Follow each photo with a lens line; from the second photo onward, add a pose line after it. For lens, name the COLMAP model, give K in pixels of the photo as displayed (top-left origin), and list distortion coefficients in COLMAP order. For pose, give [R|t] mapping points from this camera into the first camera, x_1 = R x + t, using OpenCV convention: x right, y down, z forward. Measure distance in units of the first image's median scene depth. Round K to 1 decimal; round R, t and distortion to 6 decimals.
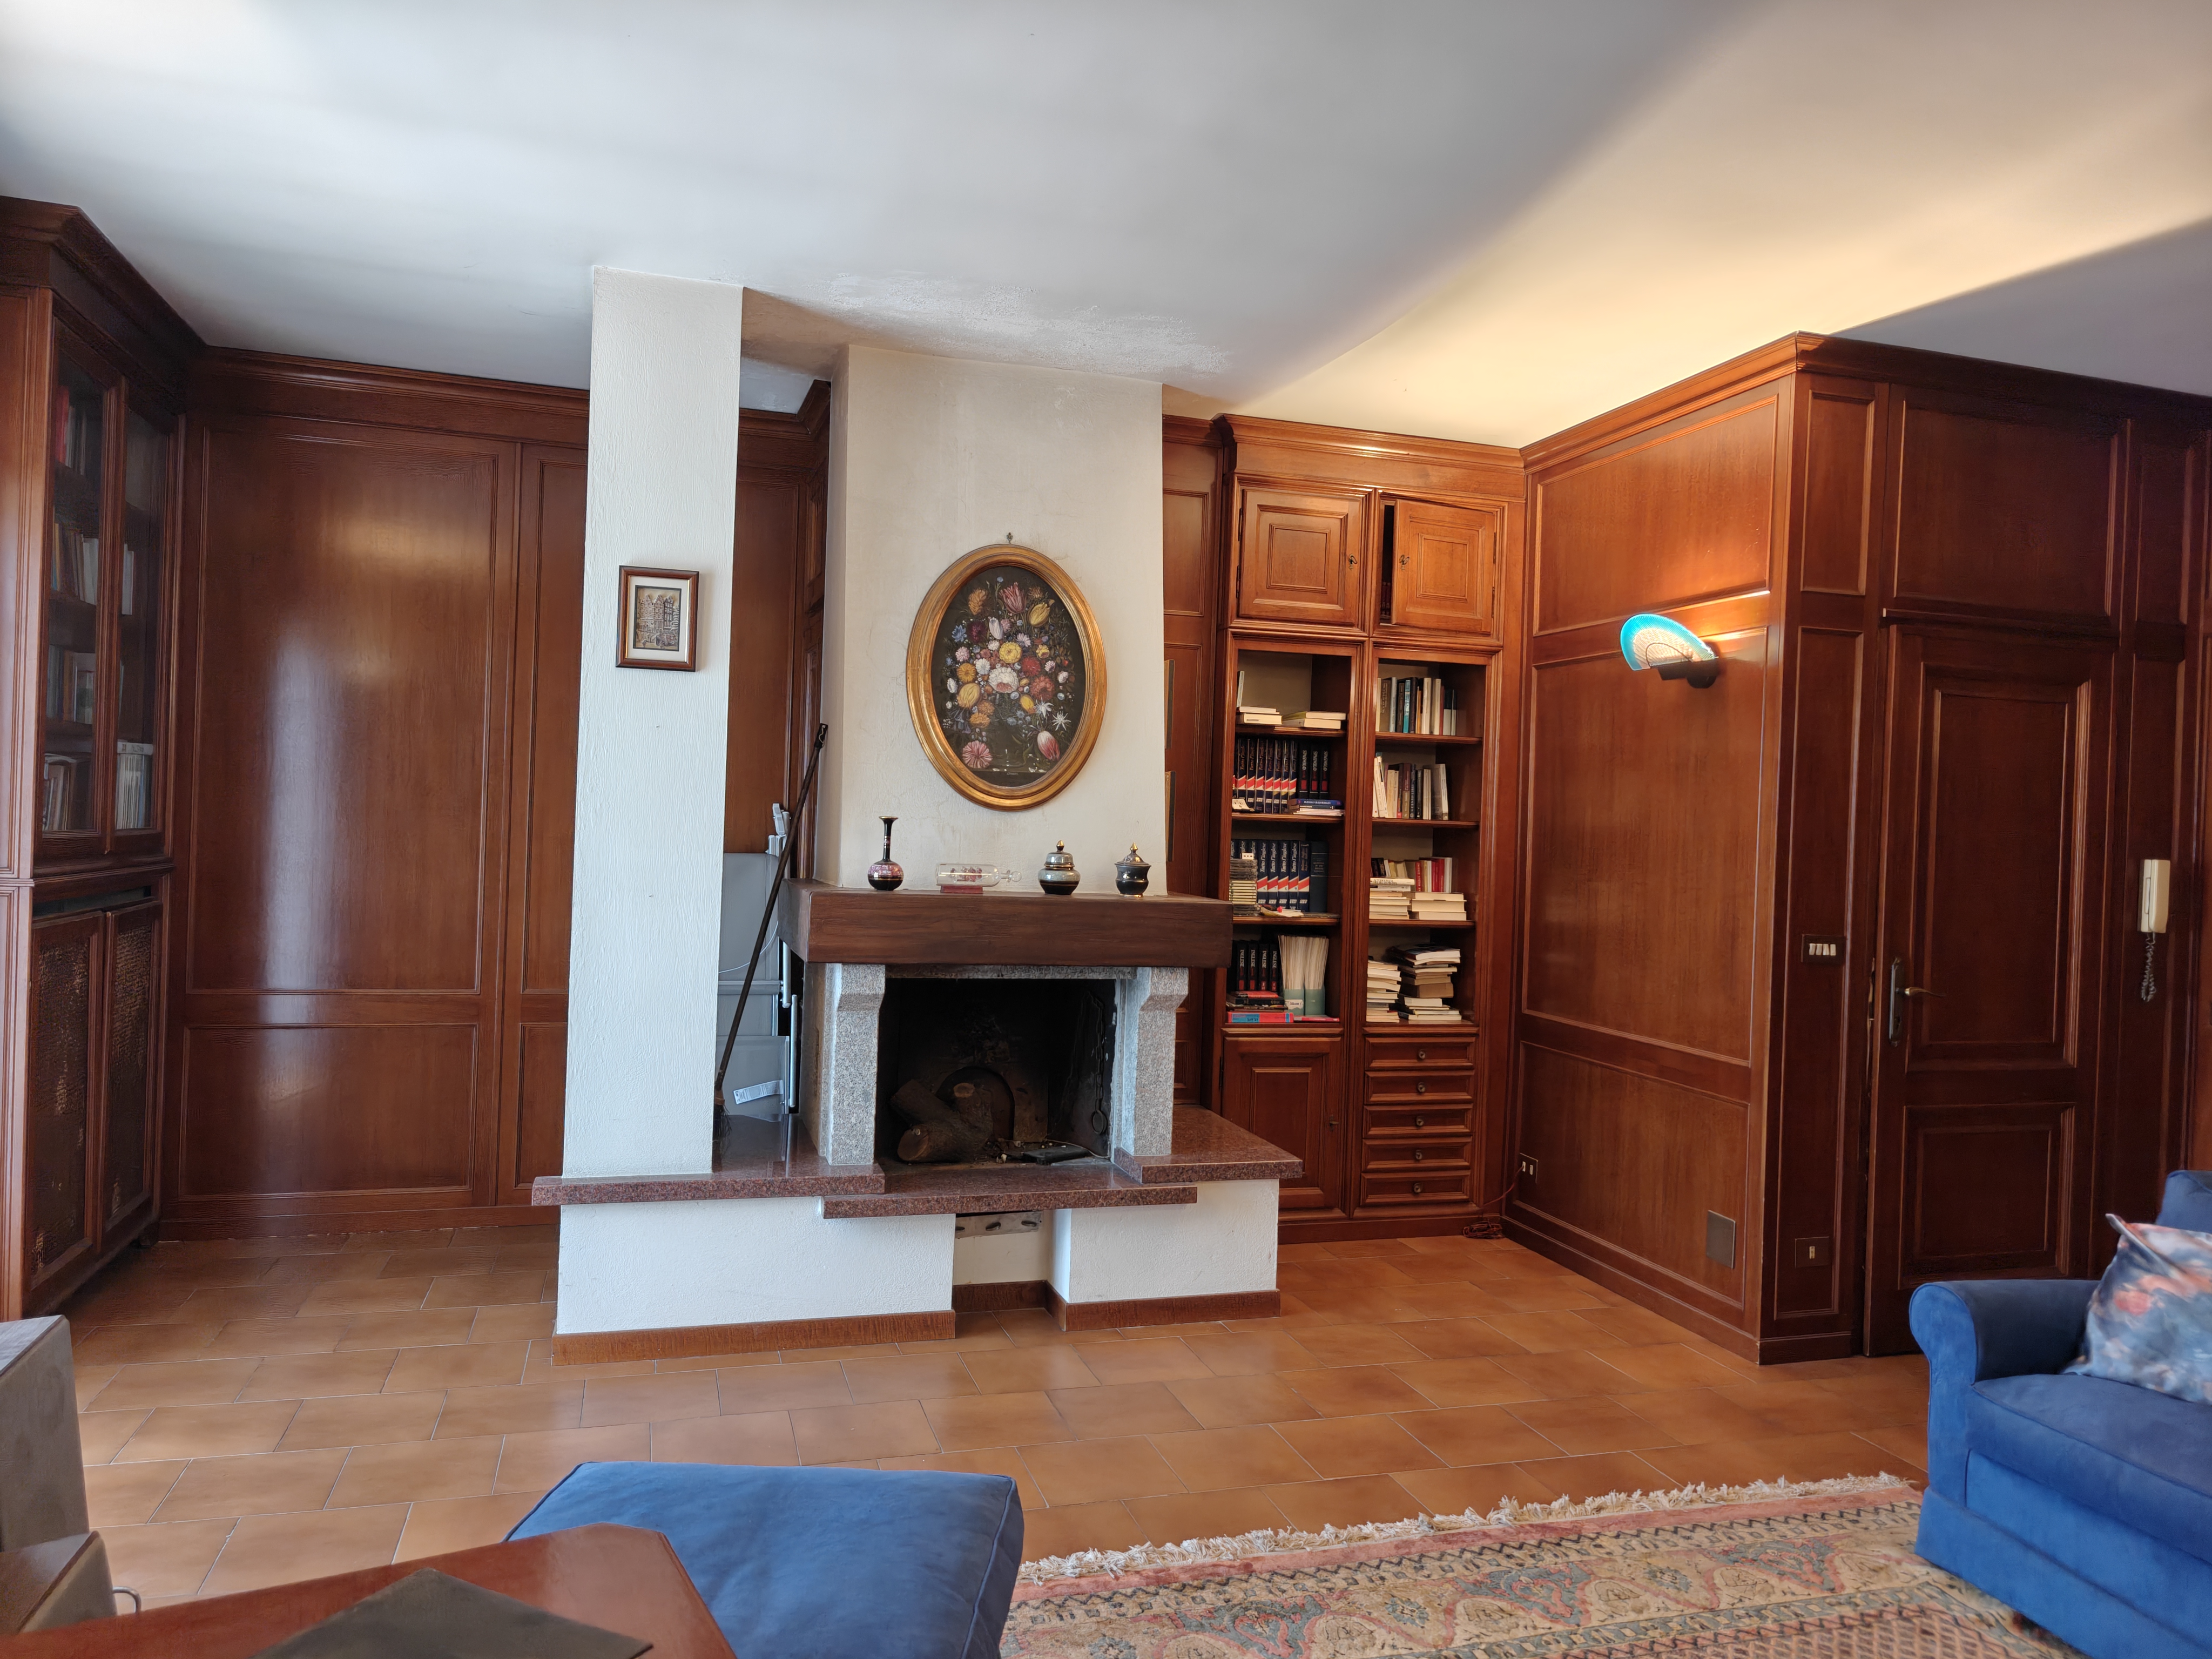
lens RADIAL K [[1474.9, 0, 1106.0], [0, 1474.9, 829.5], [0, 0, 1]] dist [0.033303, -0.044125]
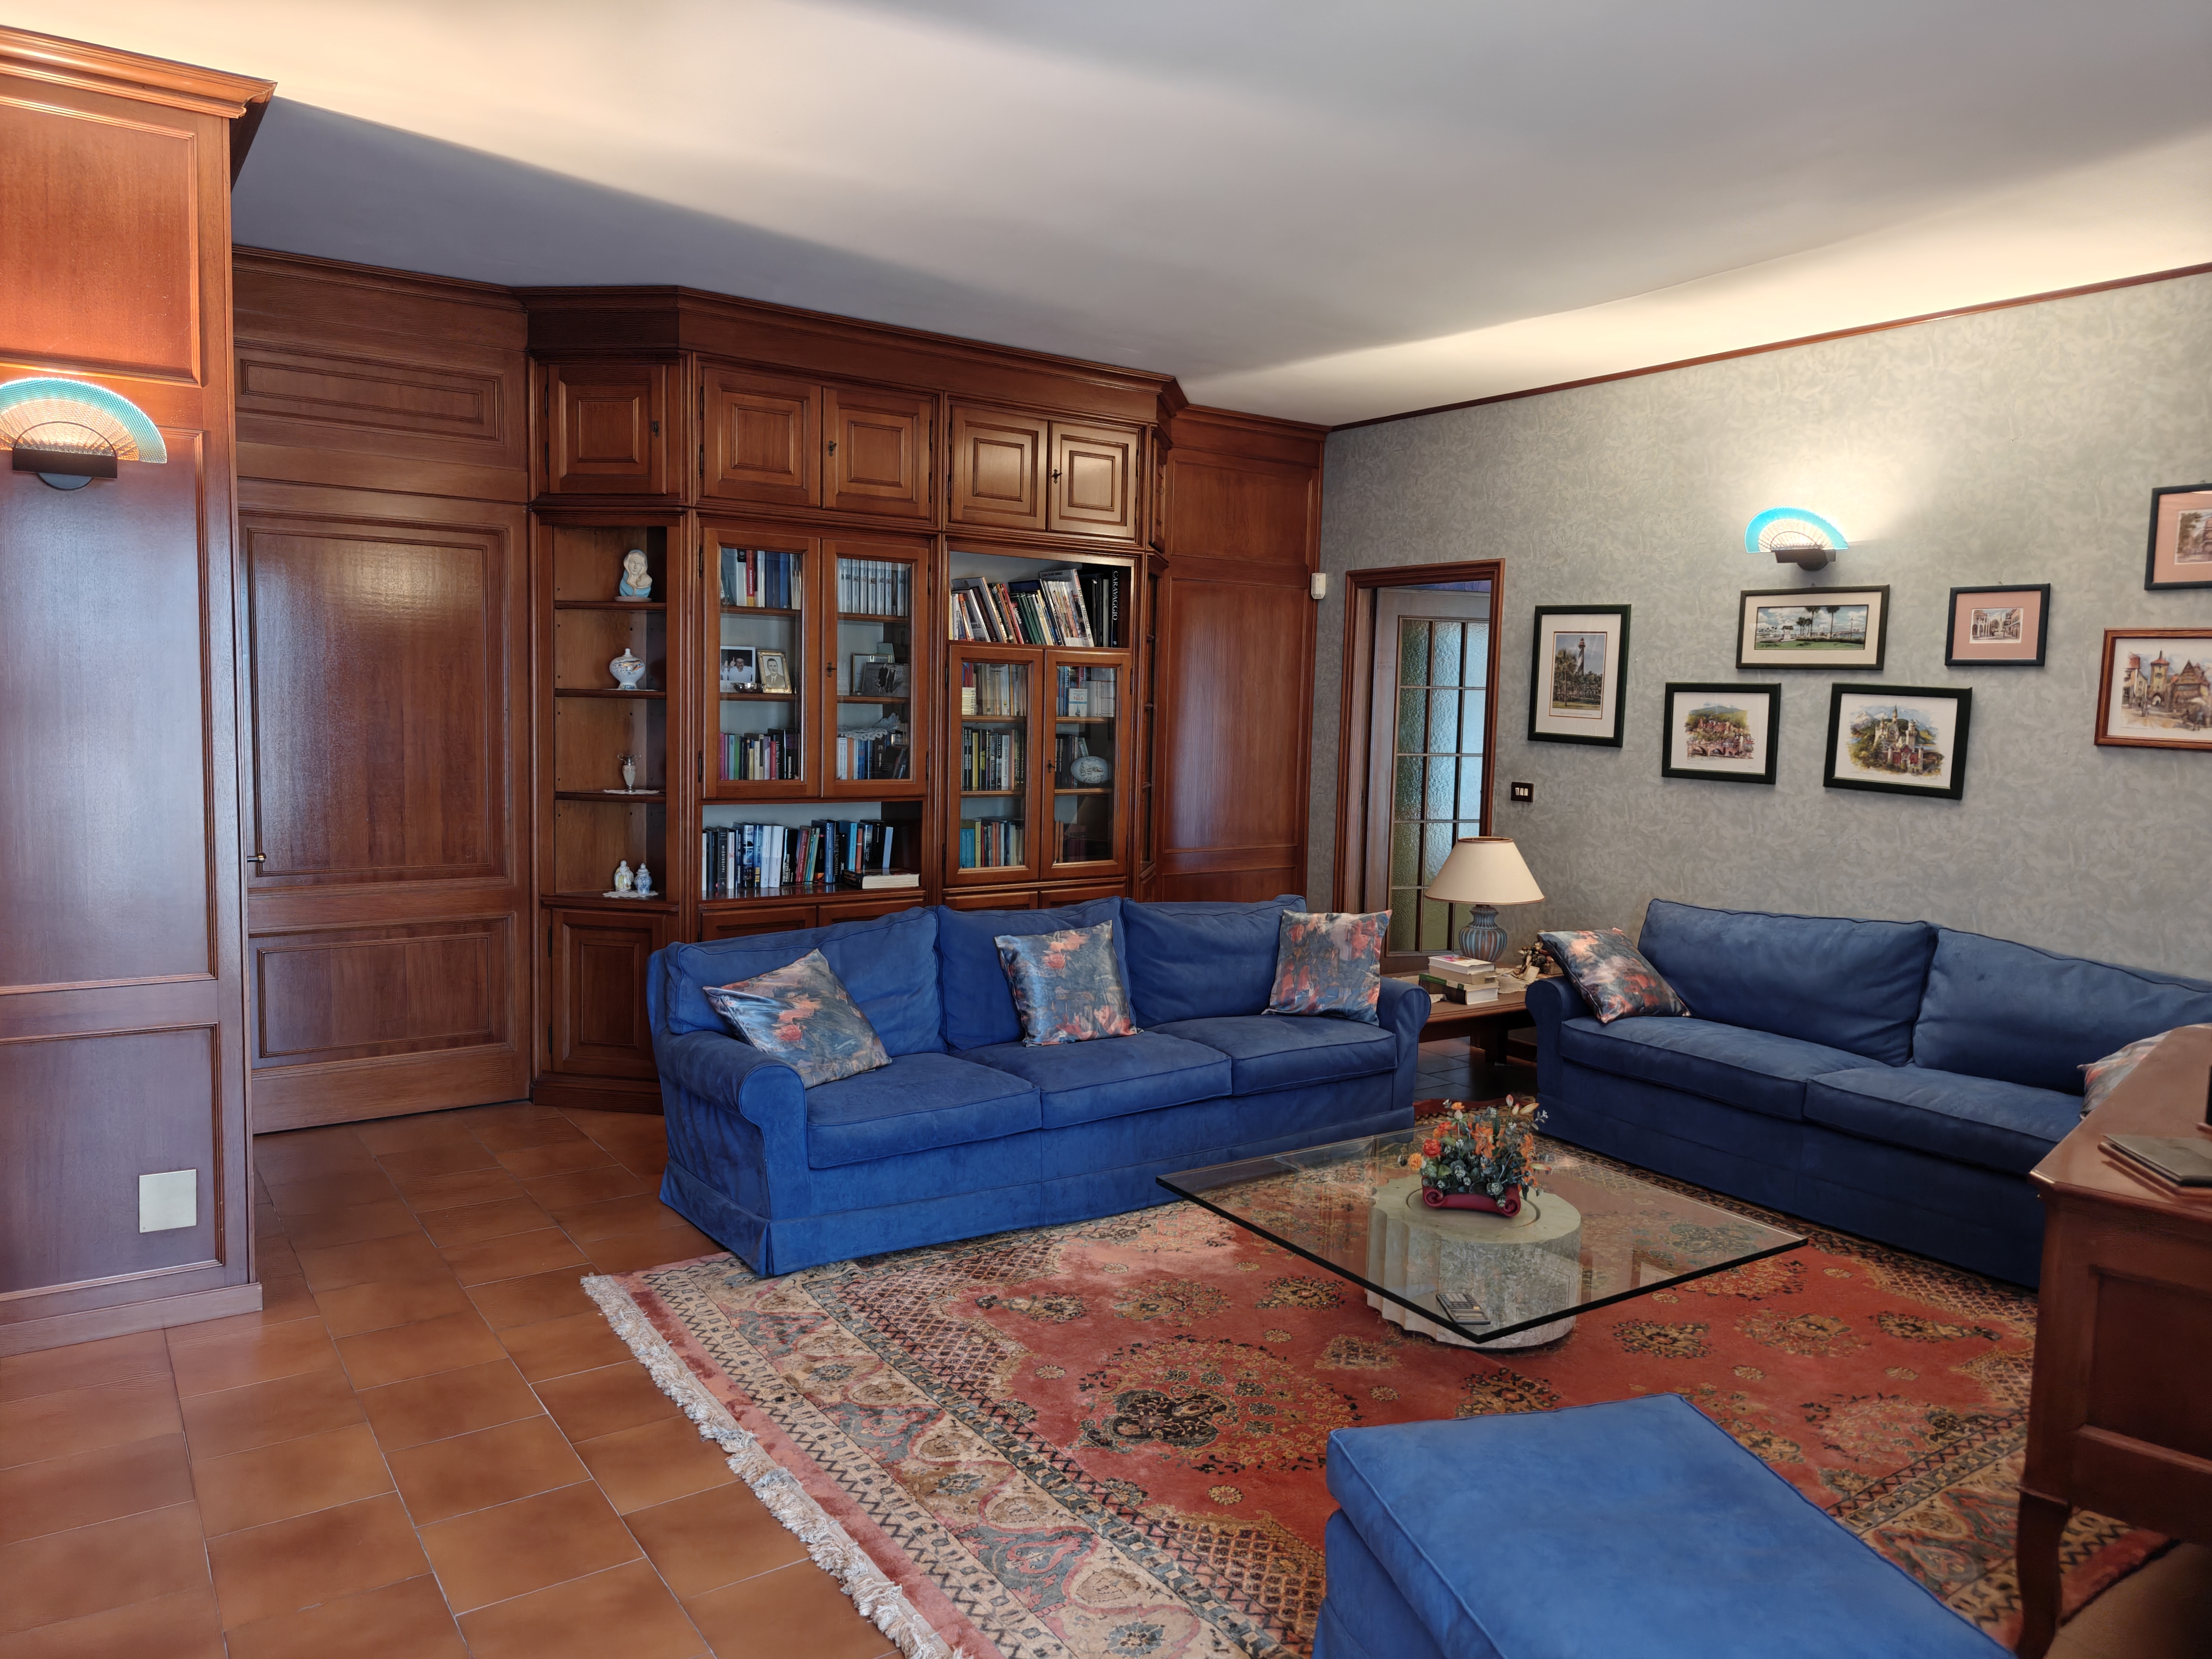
lens RADIAL K [[1474.9, 0, 1106.0], [0, 1474.9, 829.5], [0, 0, 1]] dist [0.033303, -0.044125]
pose [[-0.298364, -0.126550, 0.946025, -0.612917], [-0.031340, 0.991936, 0.122808, -0.047059], [-0.953937, 0.006993, -0.299924, 0.991011]]
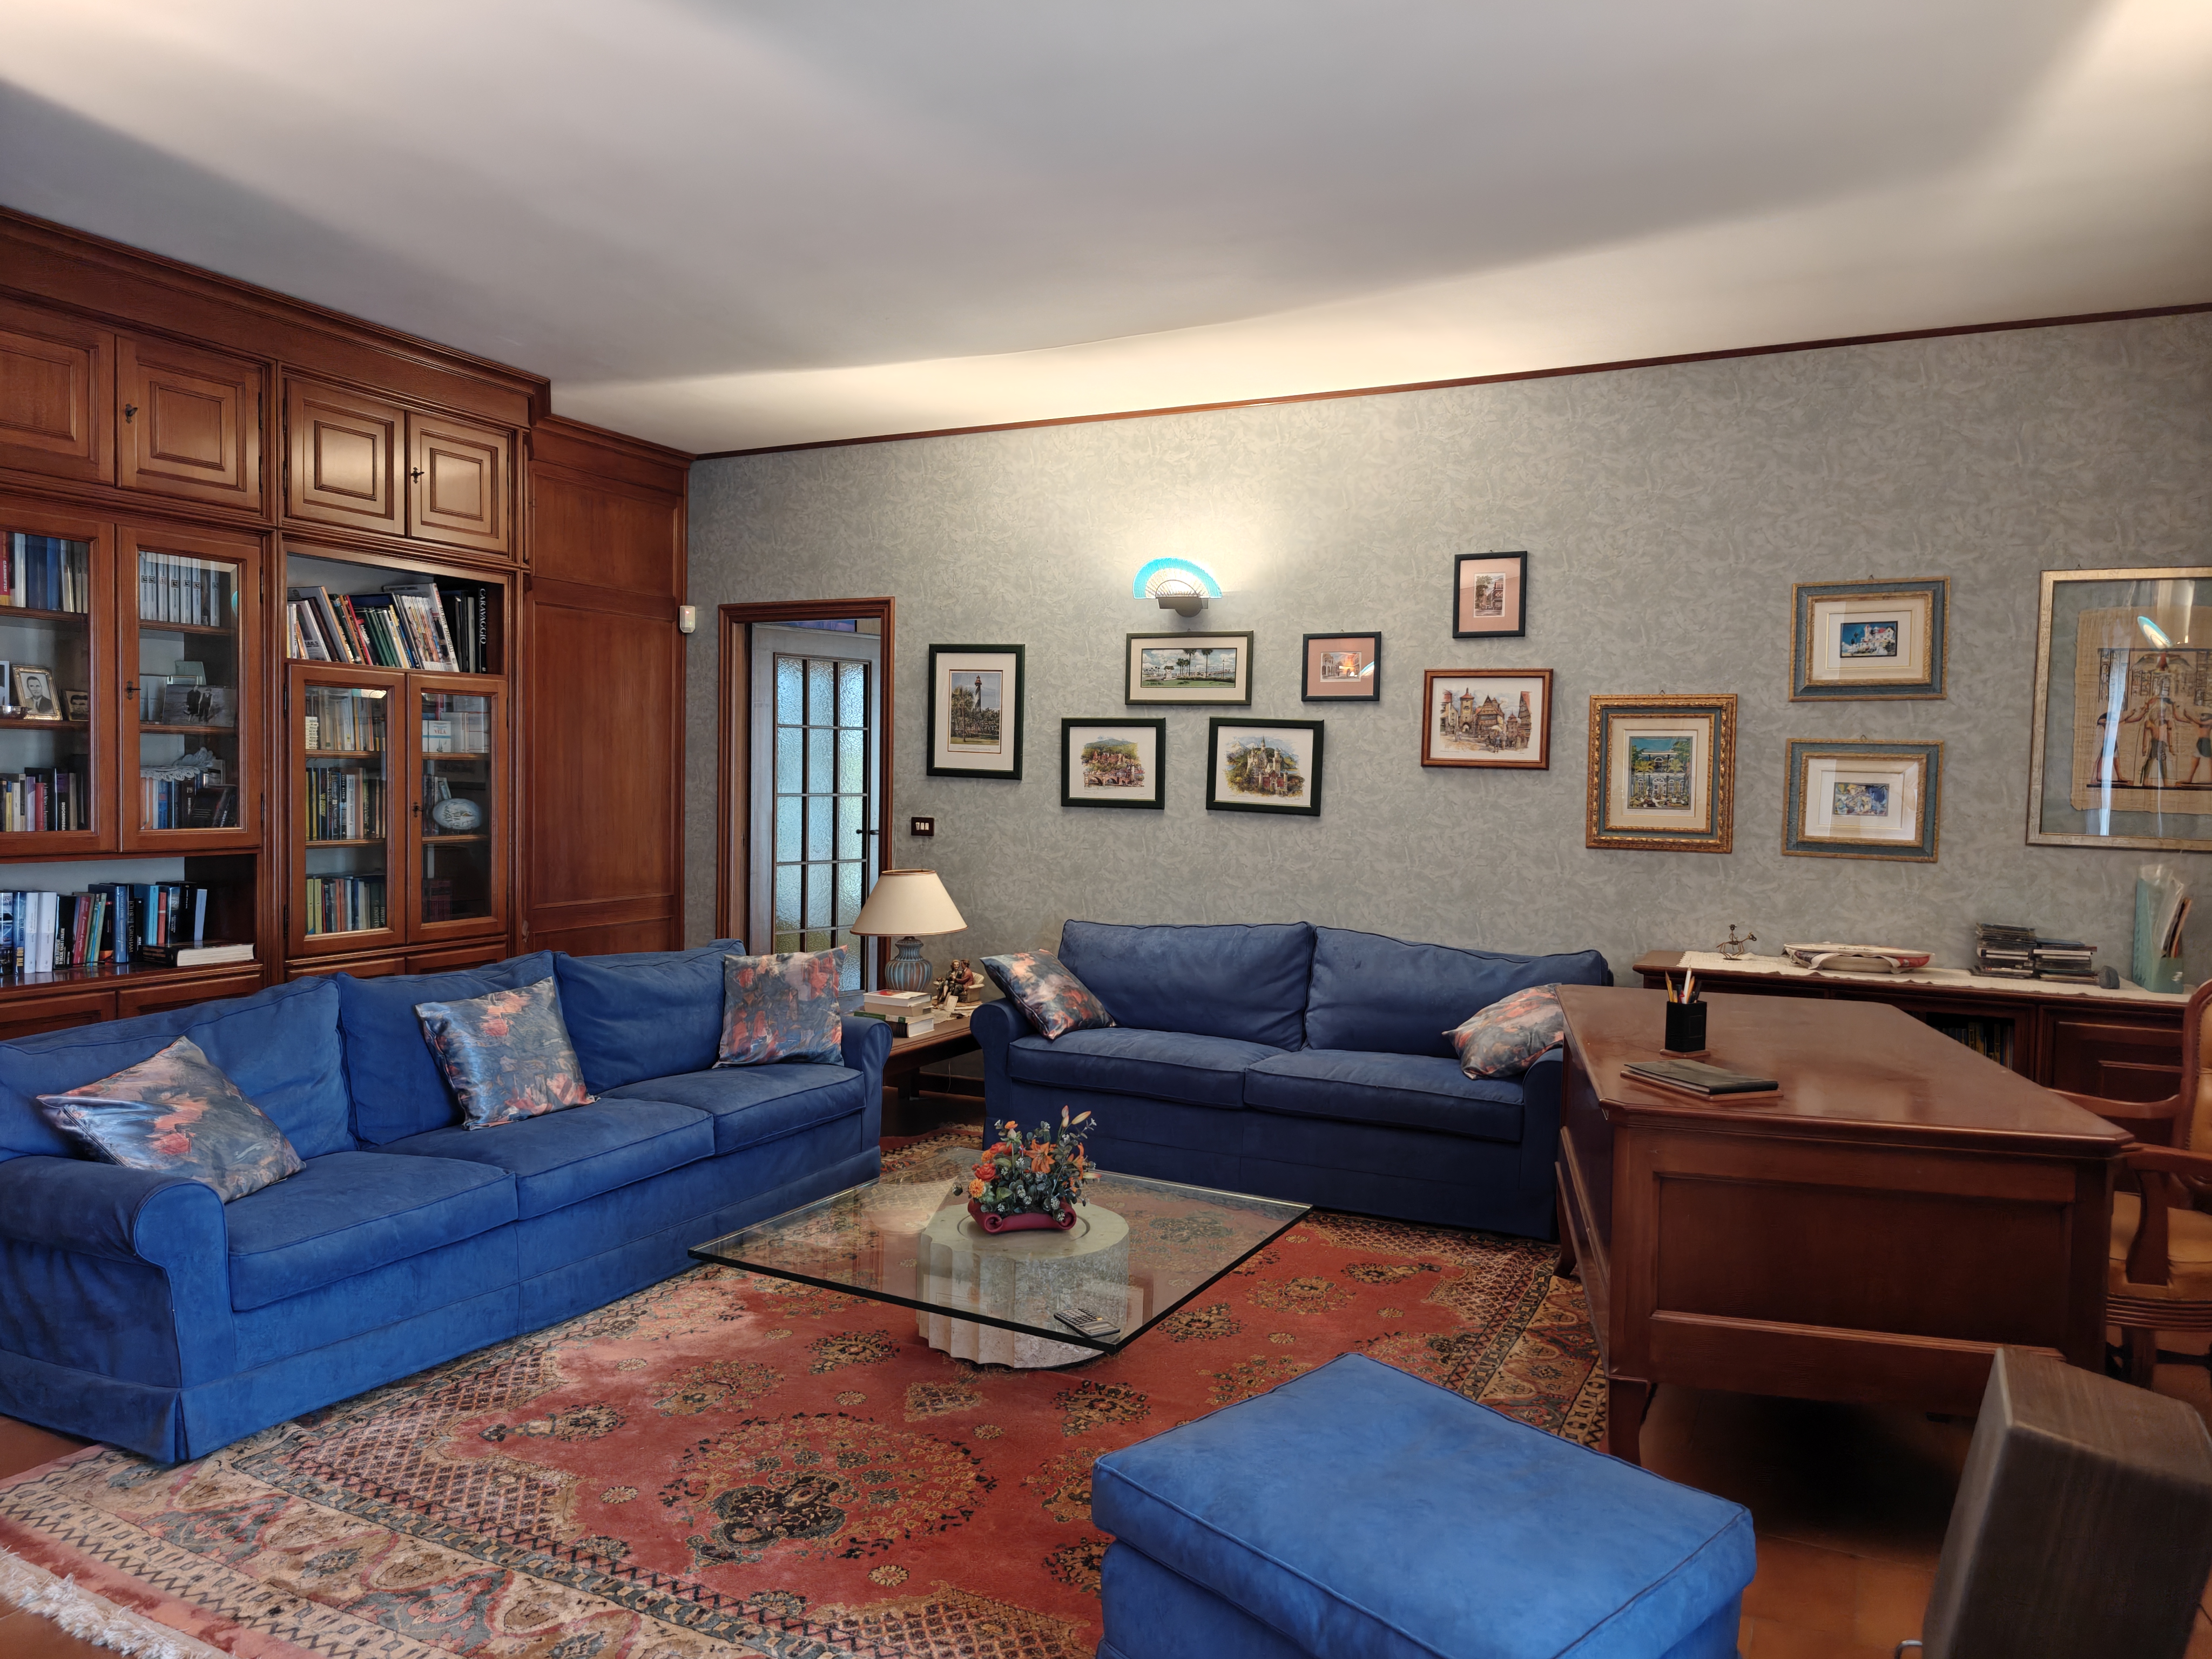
lens RADIAL K [[1474.9, 0, 1106.0], [0, 1474.9, 829.5], [0, 0, 1]] dist [0.033303, -0.044125]
pose [[-0.714590, -0.074229, 0.695594, -0.465875], [-0.038972, 0.997034, 0.066360, -0.007521], [-0.698457, 0.020311, -0.715363, 1.134457]]
